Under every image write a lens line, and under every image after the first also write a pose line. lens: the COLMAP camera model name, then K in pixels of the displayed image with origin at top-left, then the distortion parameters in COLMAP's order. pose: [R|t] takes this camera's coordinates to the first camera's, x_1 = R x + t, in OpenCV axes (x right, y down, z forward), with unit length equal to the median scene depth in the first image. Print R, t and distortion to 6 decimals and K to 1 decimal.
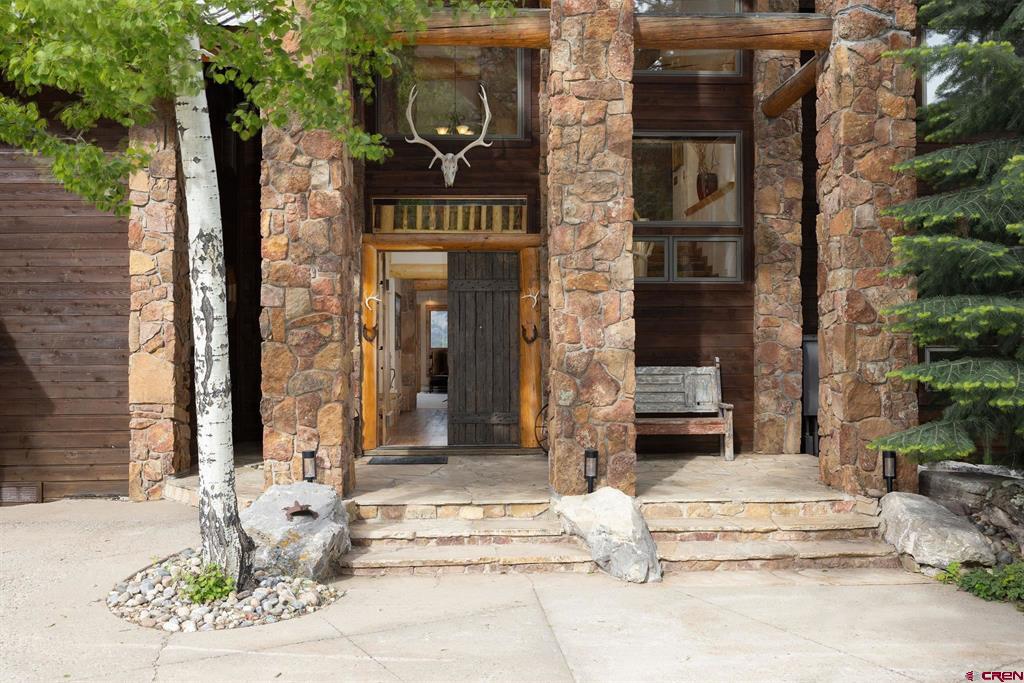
lens RADIAL K [[996.3, 0, 512.0], [0, 996.3, 341.5], [0, 0, 1]] dist [-0.002223, 0.003408]
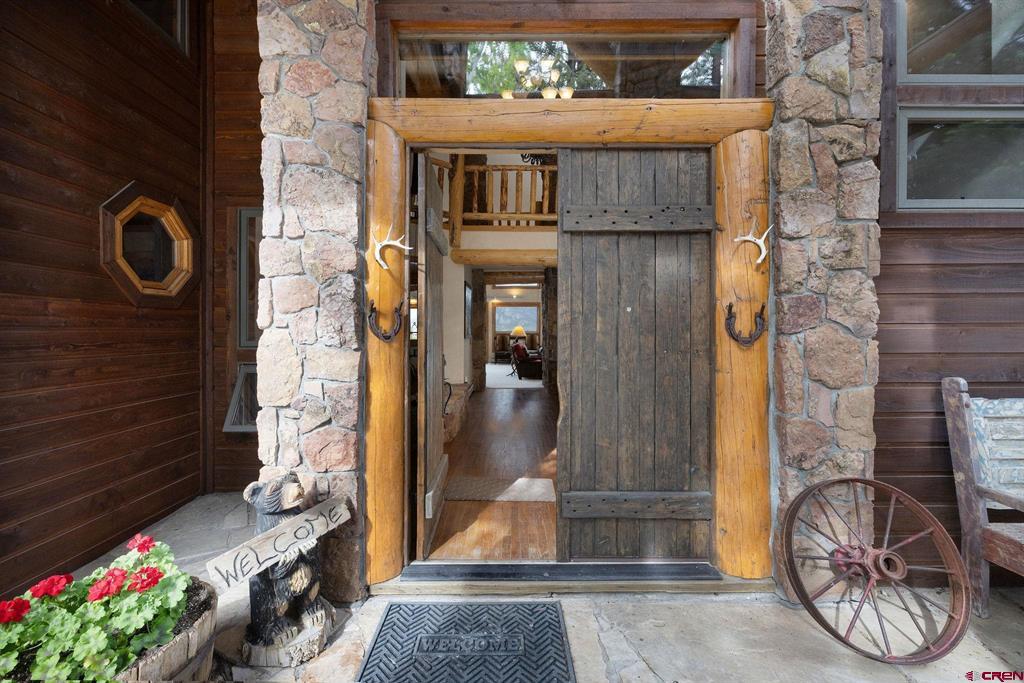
lens RADIAL K [[442.7, 0, 512.0], [0, 442.7, 341.5], [0, 0, 1]] dist [0.000209, 0.000047]
pose [[0.999402, 0.003784, -0.034368, -0.078324], [-0.002605, 0.999408, 0.034296, -0.006249], [0.034478, -0.034186, 0.998821, 0.790638]]
